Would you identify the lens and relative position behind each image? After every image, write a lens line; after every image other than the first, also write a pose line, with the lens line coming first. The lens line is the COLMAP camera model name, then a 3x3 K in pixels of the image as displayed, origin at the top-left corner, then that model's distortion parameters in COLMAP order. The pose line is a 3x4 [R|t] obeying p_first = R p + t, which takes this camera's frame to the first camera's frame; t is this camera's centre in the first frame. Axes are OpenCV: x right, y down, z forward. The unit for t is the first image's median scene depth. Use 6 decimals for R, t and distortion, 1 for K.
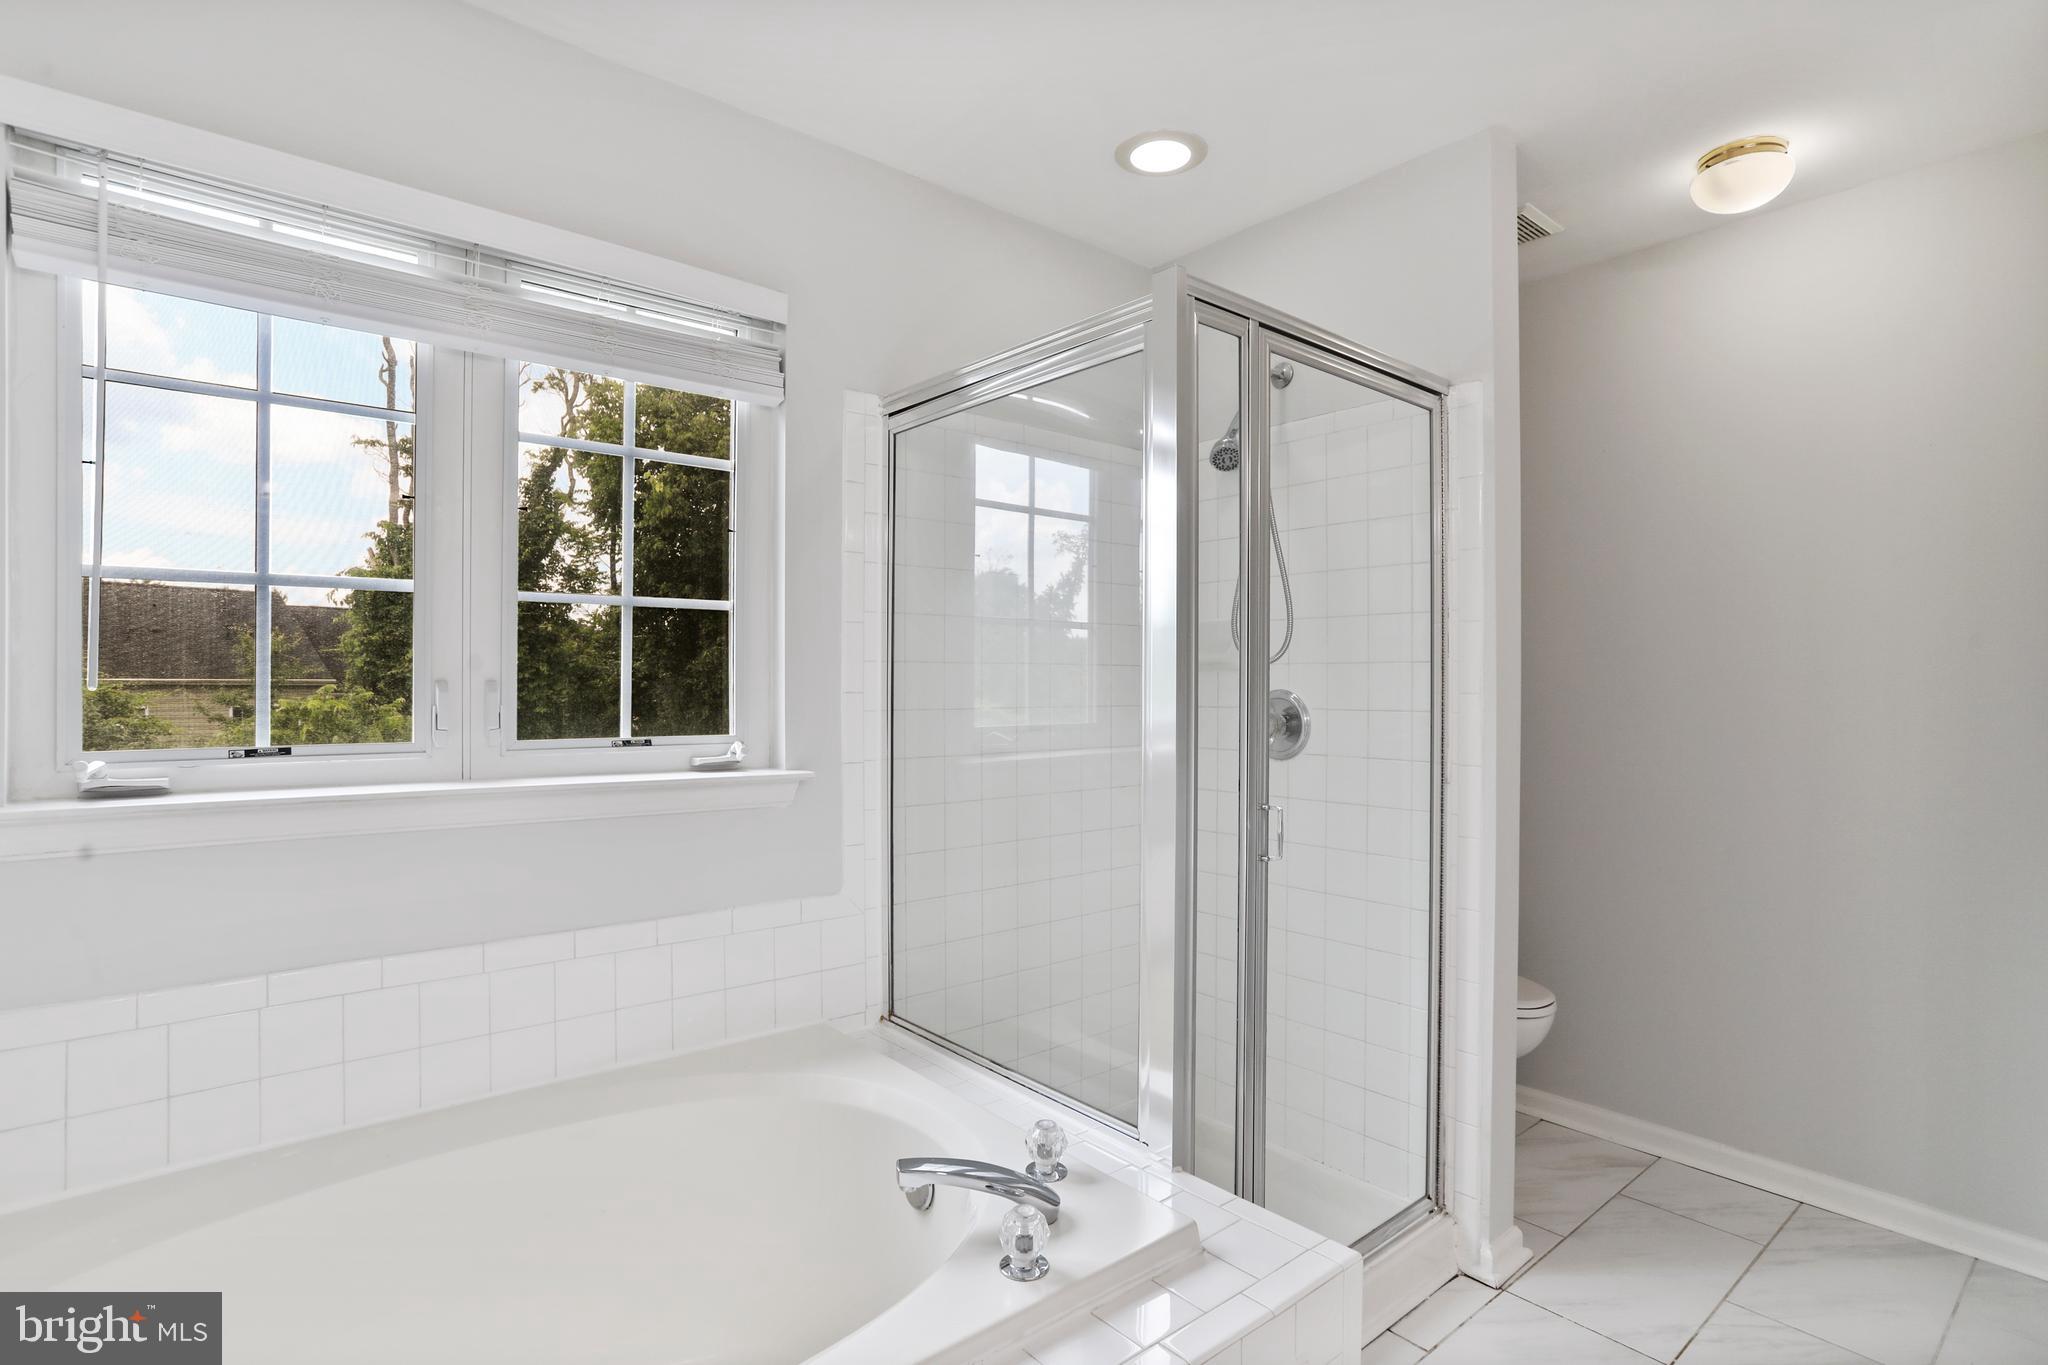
lens RADIAL K [[1009.7, 0, 1012.3], [0, 1009.7, 678.2], [0, 0, 1]] dist [-0.048976, 0.026915]
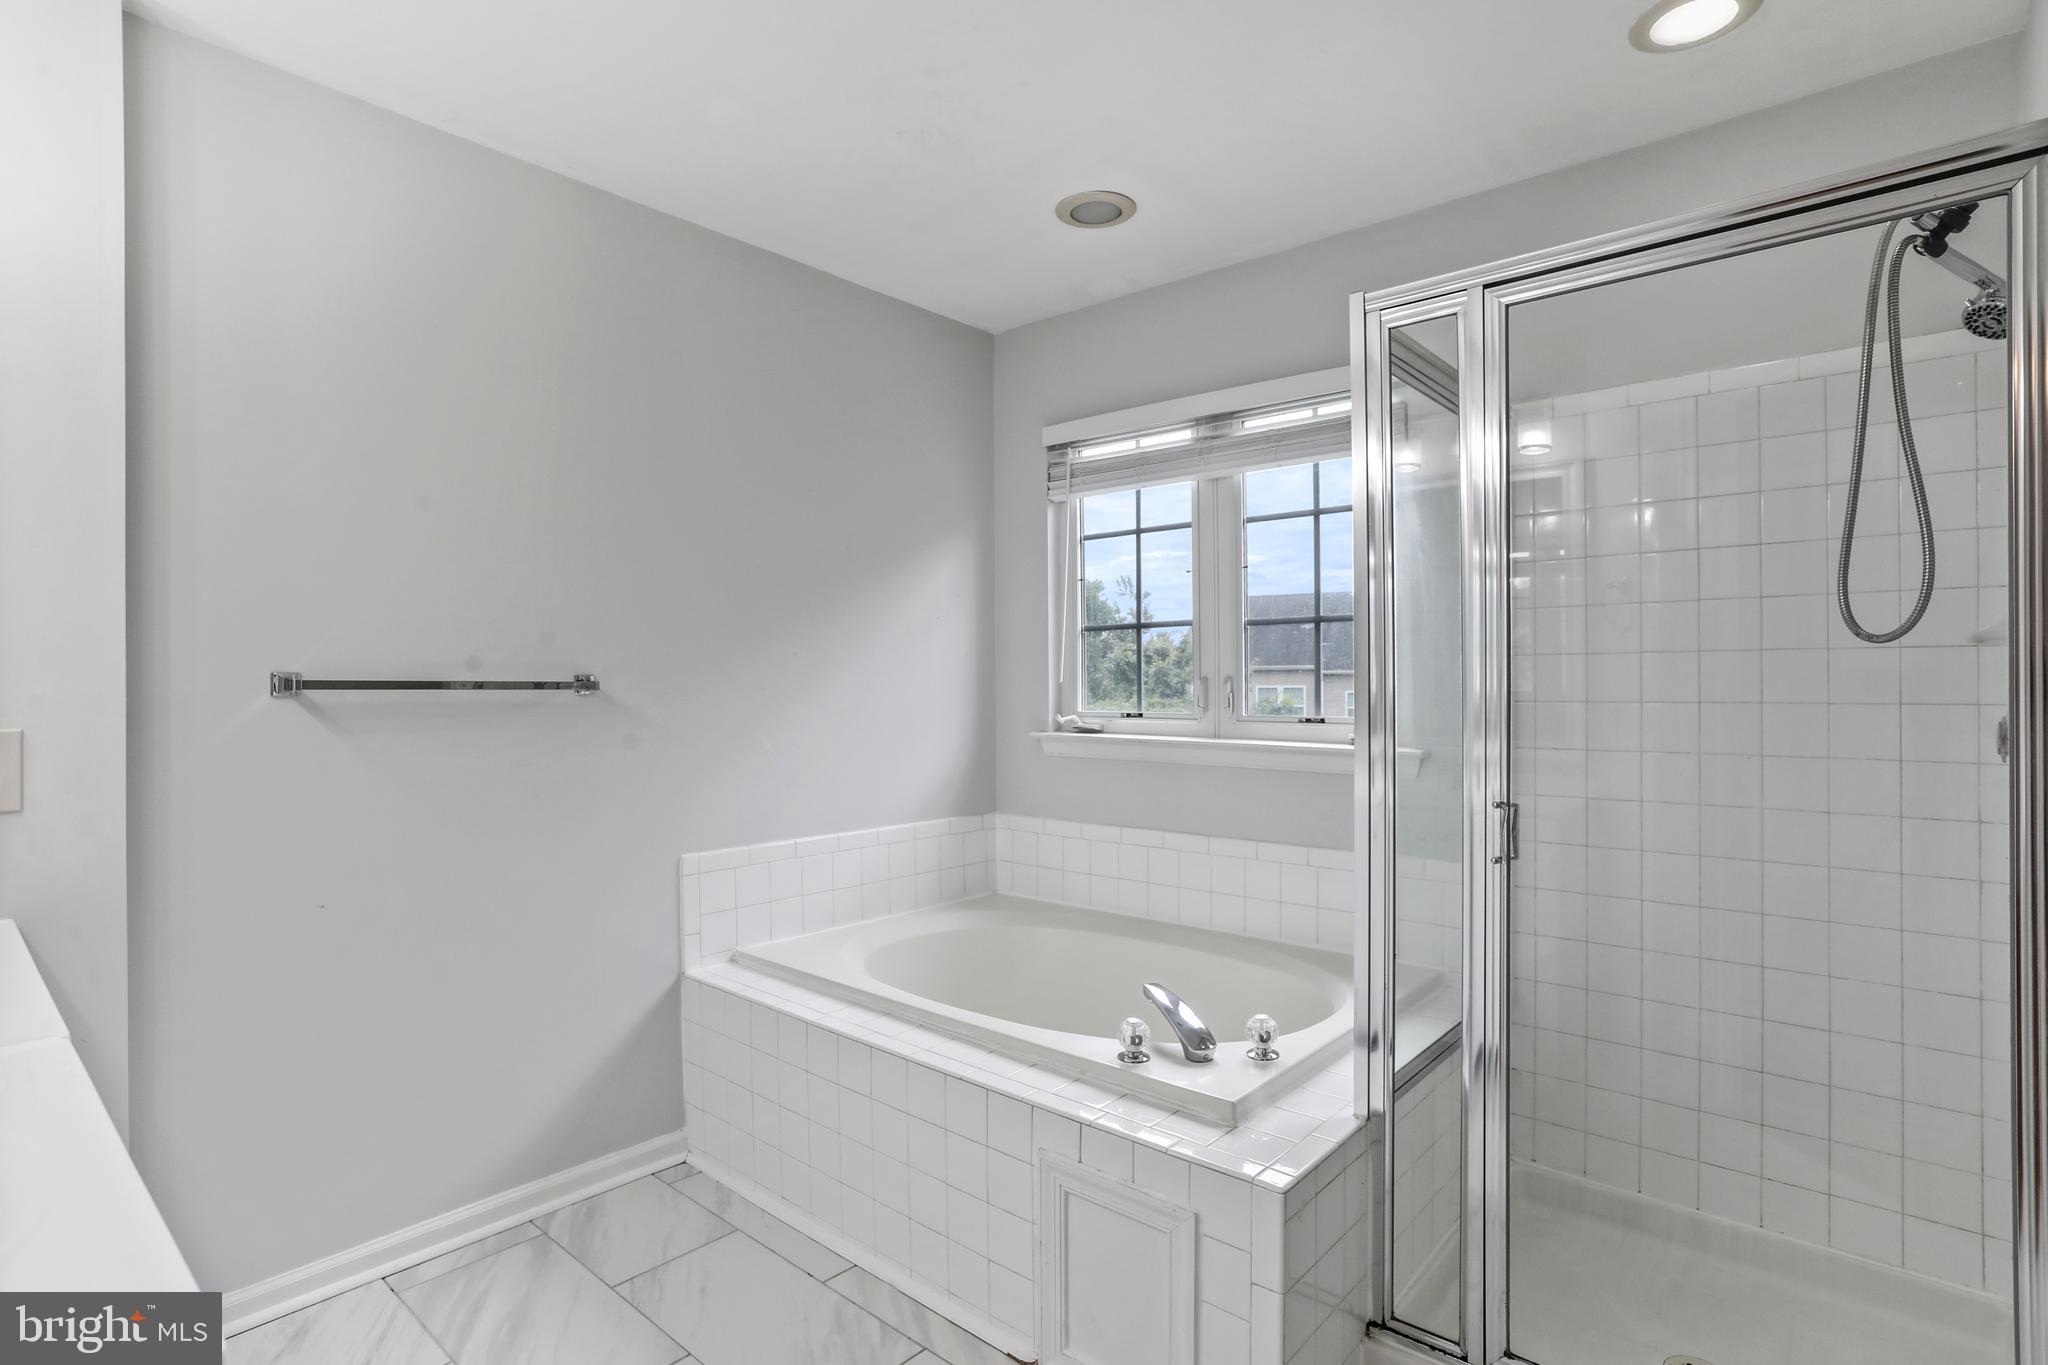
lens RADIAL K [[1009.7, 0, 1012.3], [0, 1009.7, 678.2], [0, 0, 1]] dist [-0.048976, 0.026915]
pose [[0.153800, -0.012597, -0.988022, 1.073273], [0.001736, 0.999921, -0.012479, 0.024567], [0.988100, 0.000204, 0.153810, 0.417990]]
